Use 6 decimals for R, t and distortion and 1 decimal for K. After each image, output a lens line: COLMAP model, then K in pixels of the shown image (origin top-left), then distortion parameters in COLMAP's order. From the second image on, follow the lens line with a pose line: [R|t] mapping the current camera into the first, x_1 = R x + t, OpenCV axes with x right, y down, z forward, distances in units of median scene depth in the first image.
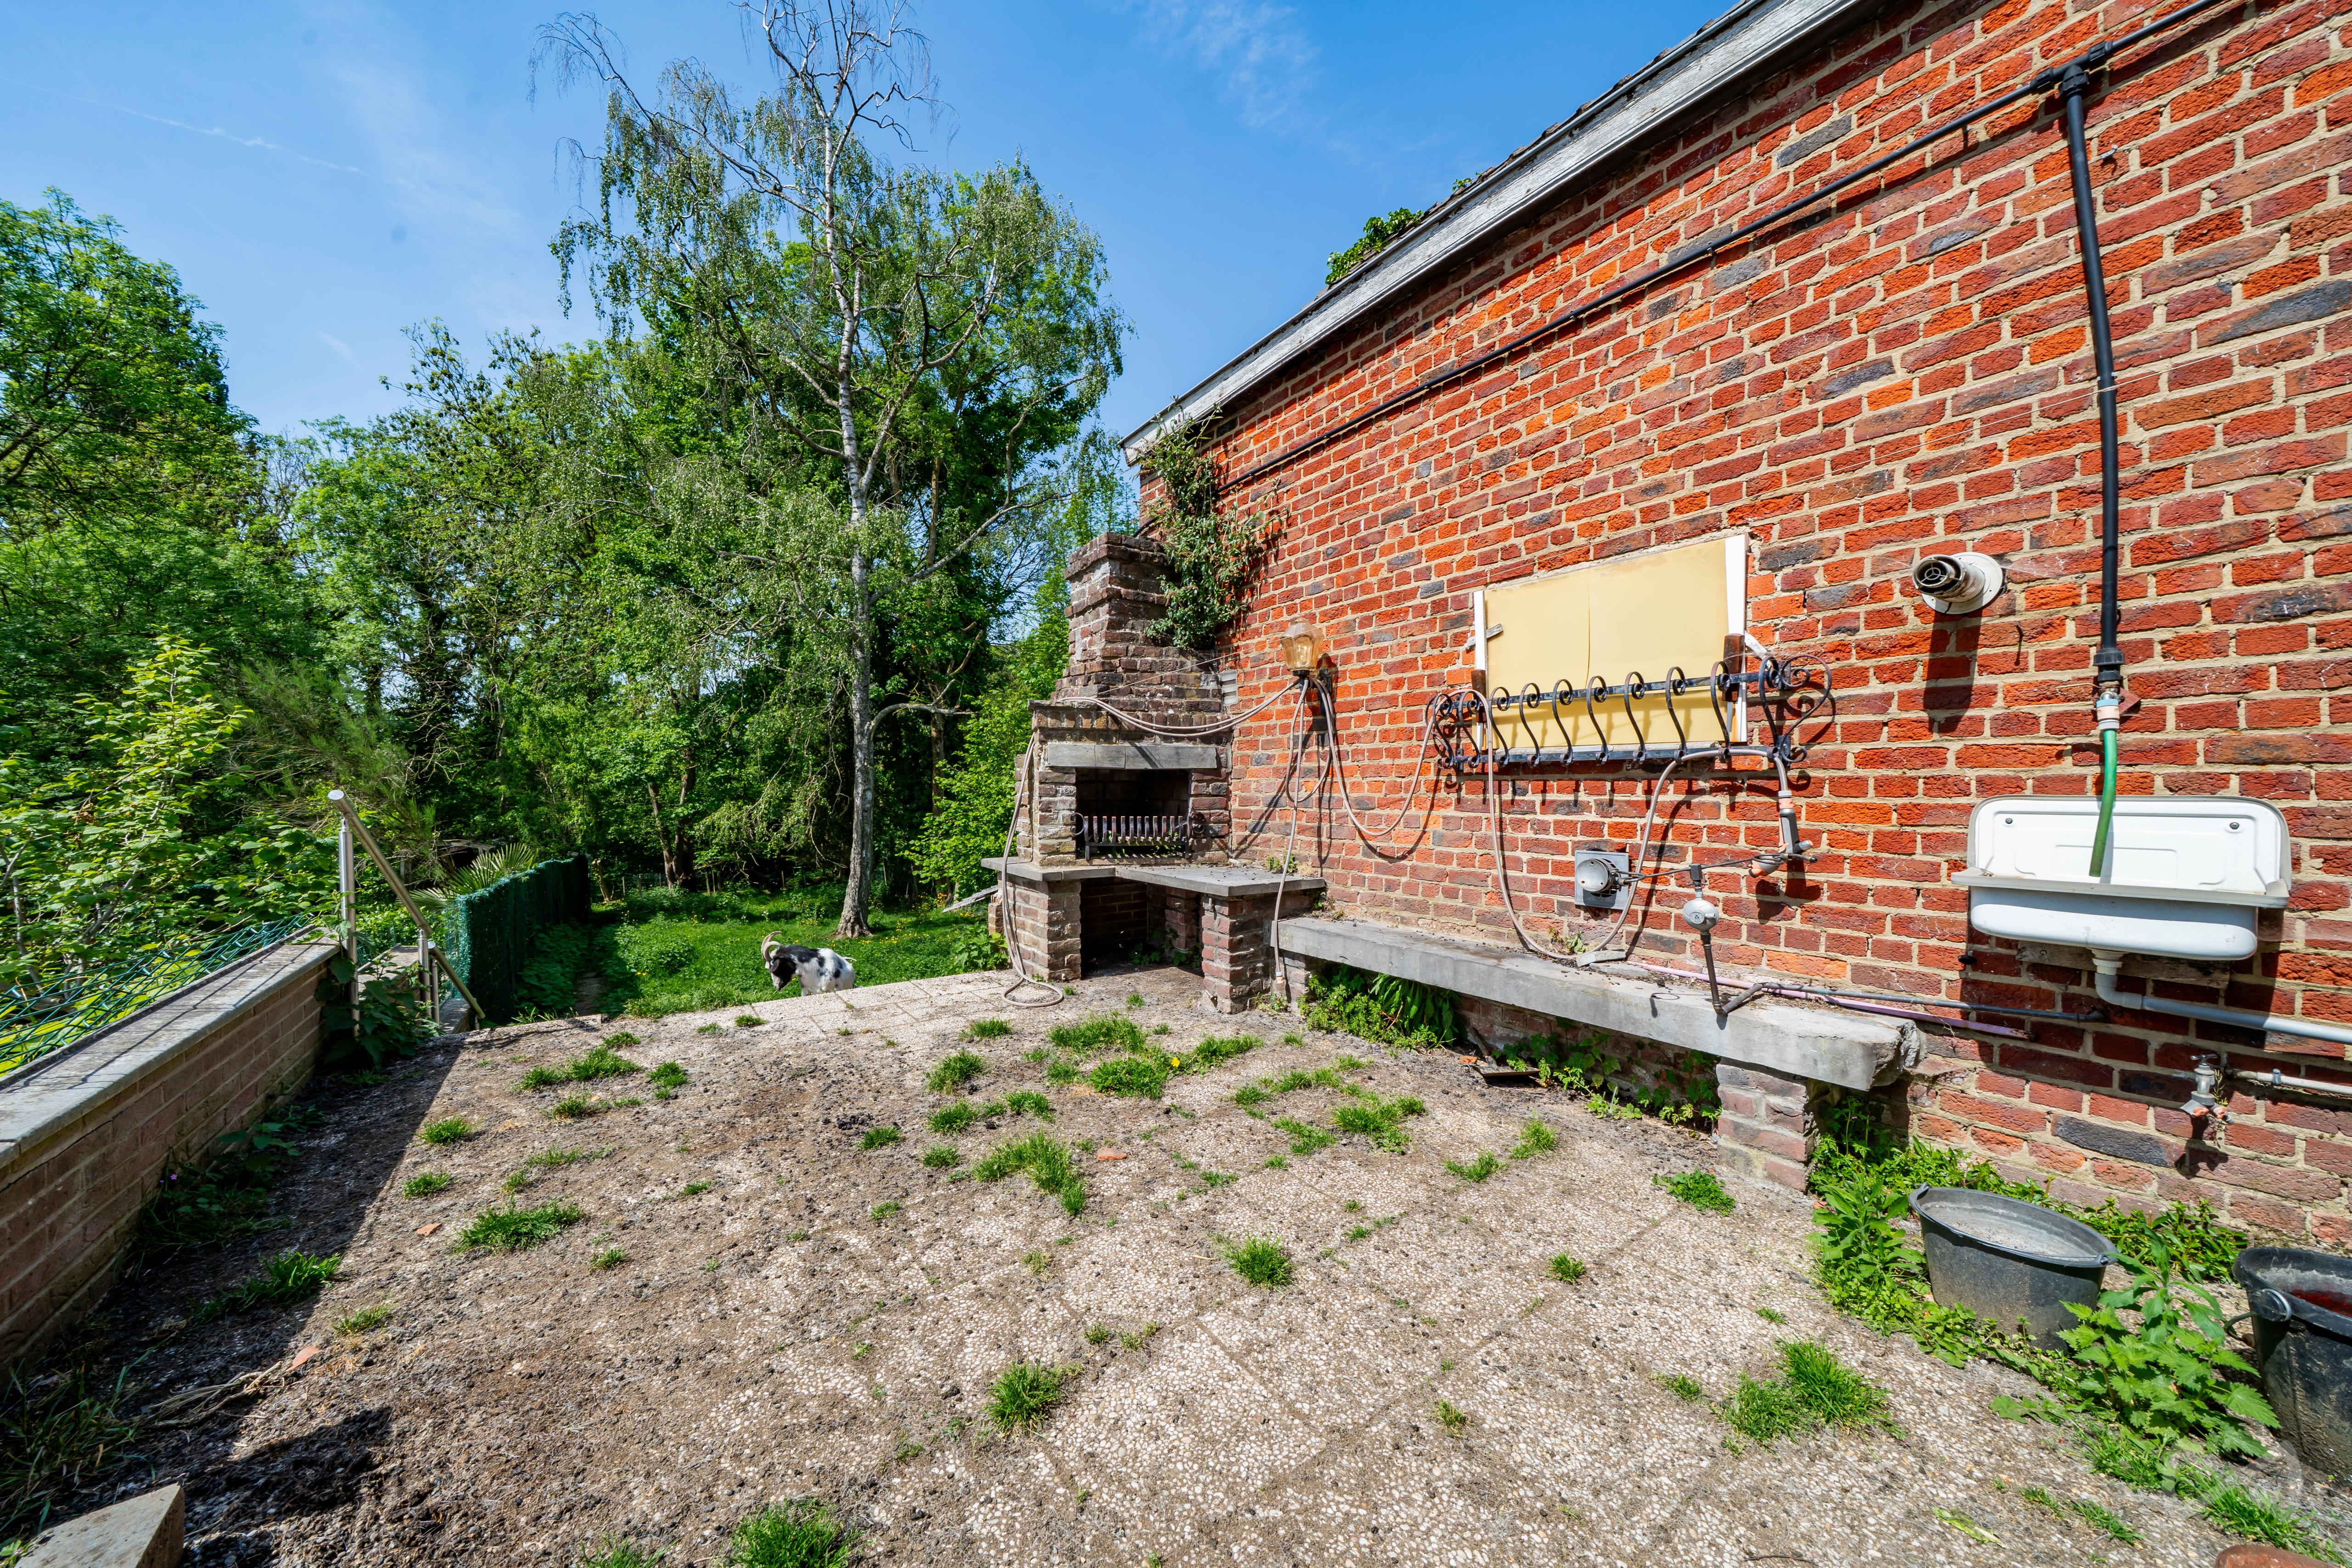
lens RADIAL K [[795.8, 0, 1181.9], [0, 795.8, 794.2], [0, 0, 1]] dist [-0.012872, 0.000208]
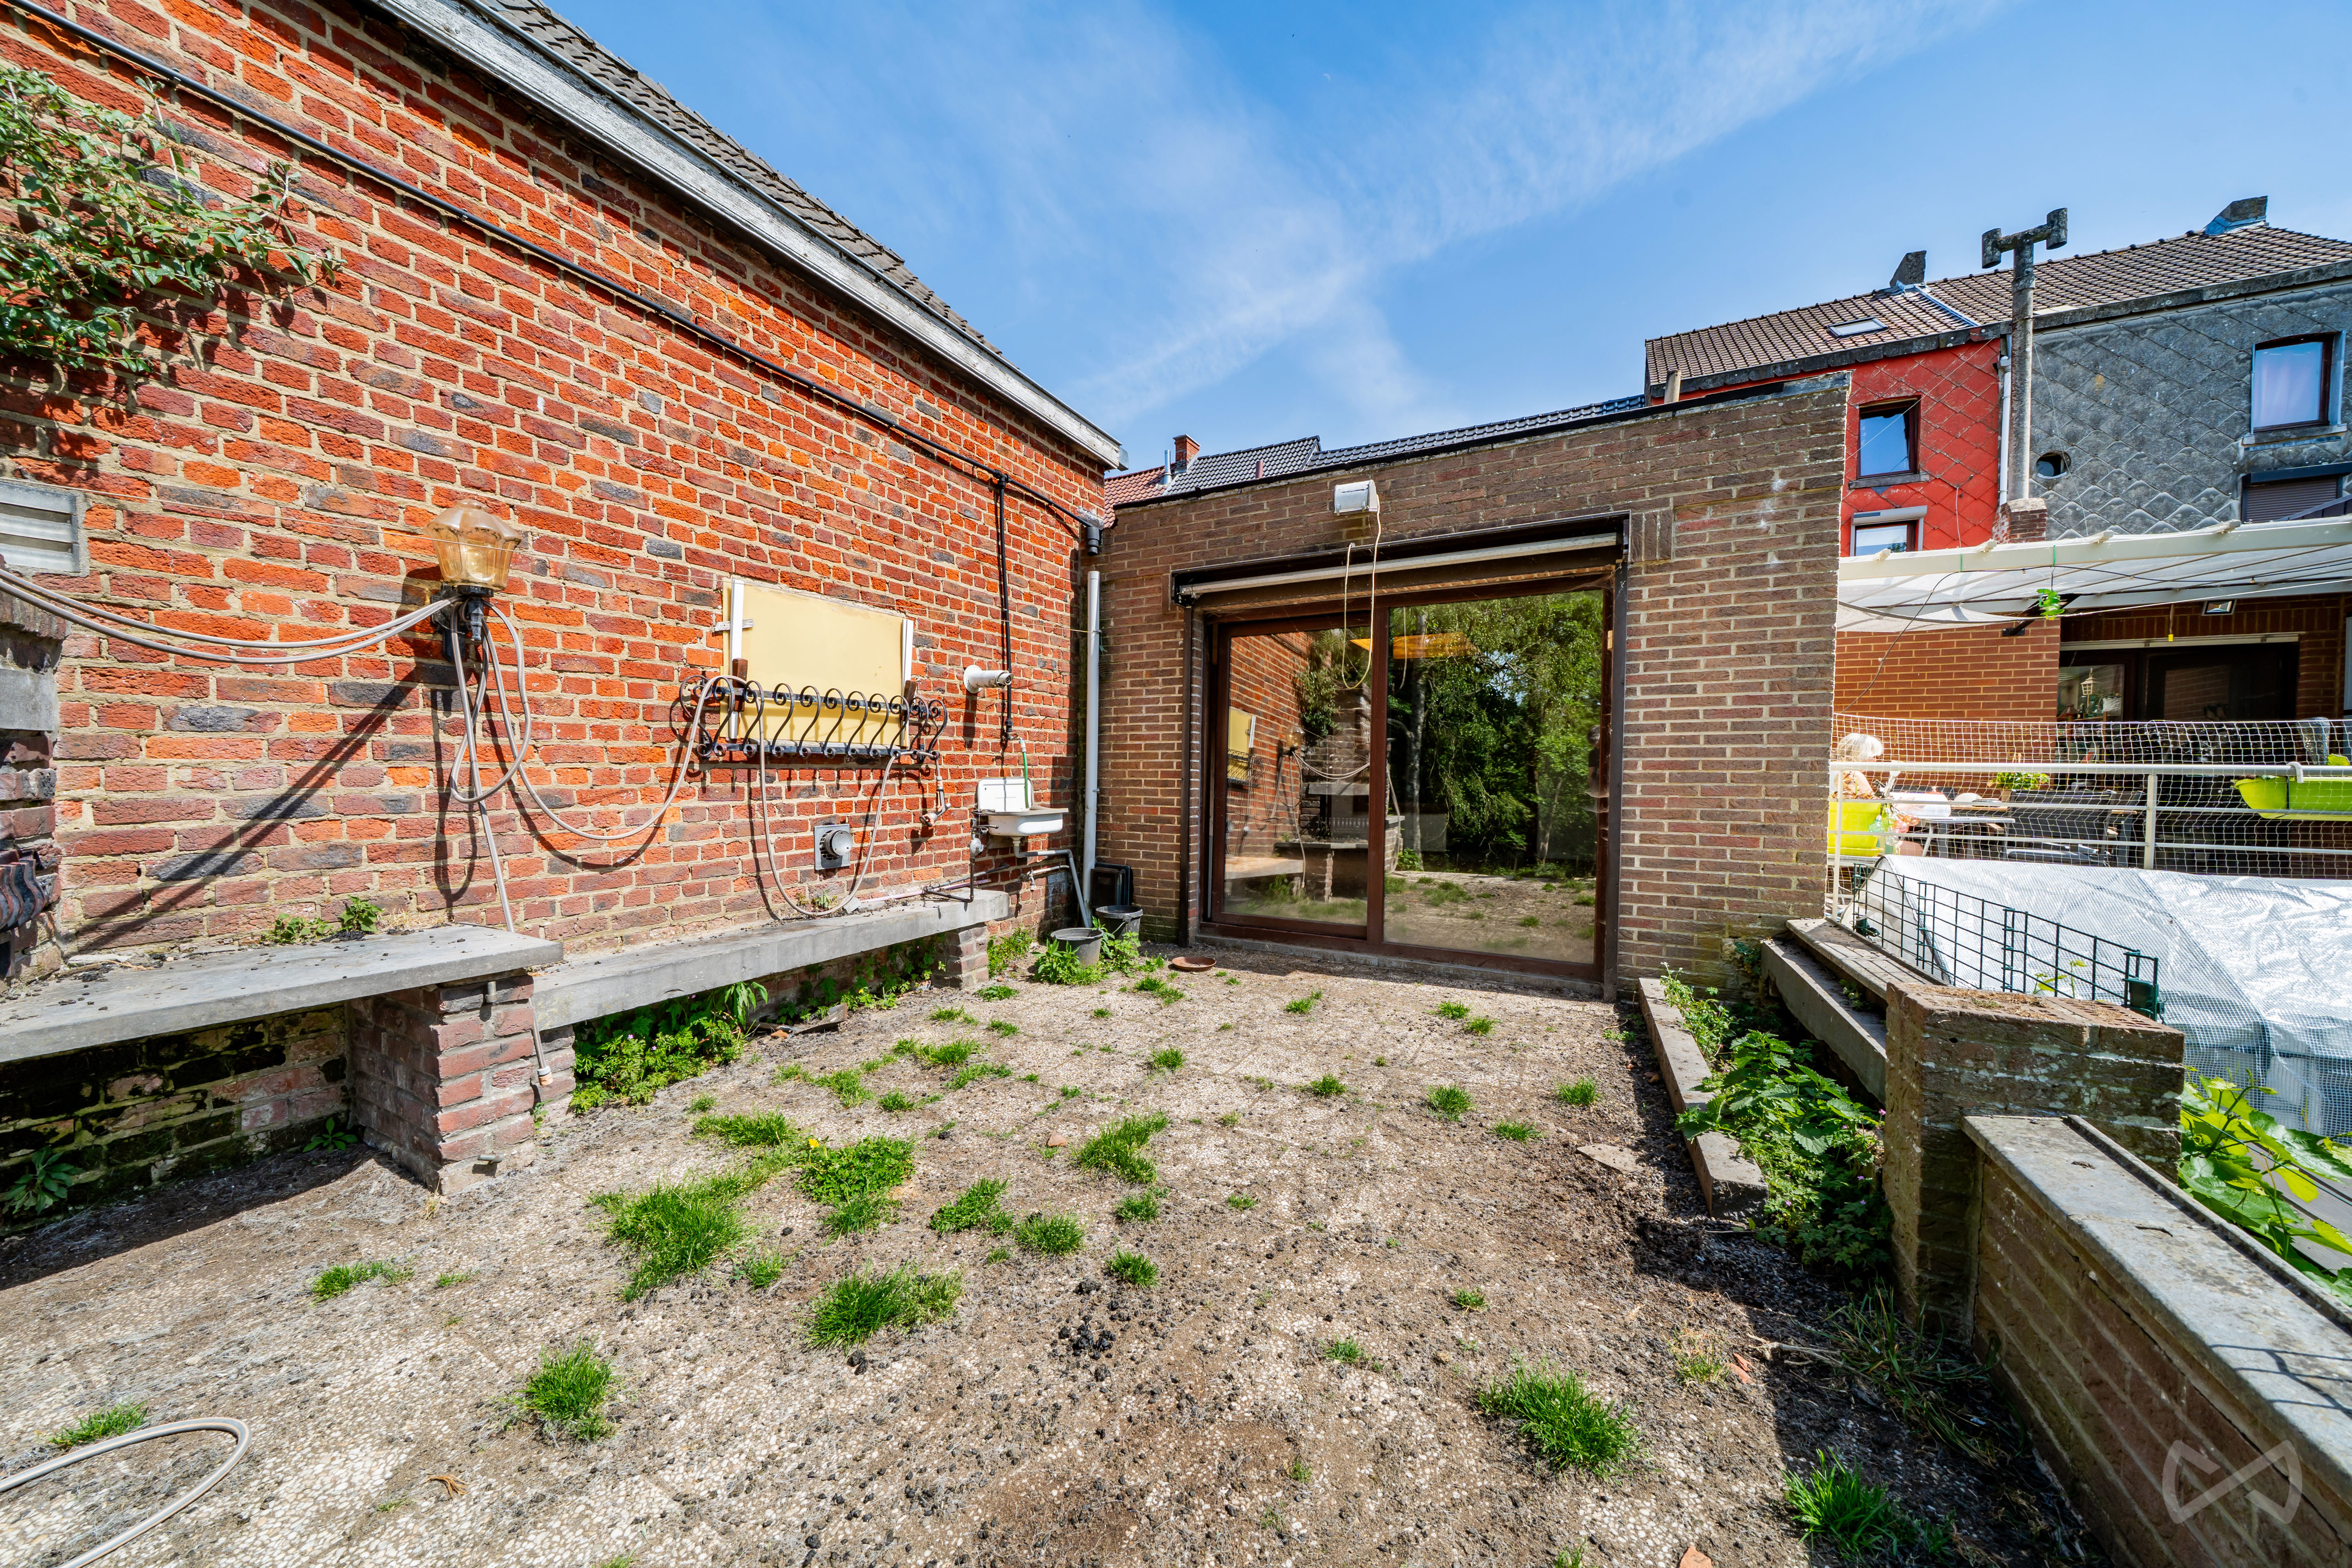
lens RADIAL K [[795.8, 0, 1181.4], [0, 795.8, 783.9], [0, 0, 1]] dist [-0.012872, 0.000208]
pose [[-0.455732, -0.018888, 0.889916, -0.826507], [0.004012, 0.999721, 0.023273, -0.020481], [-0.890108, 0.014177, -0.455530, 1.022453]]
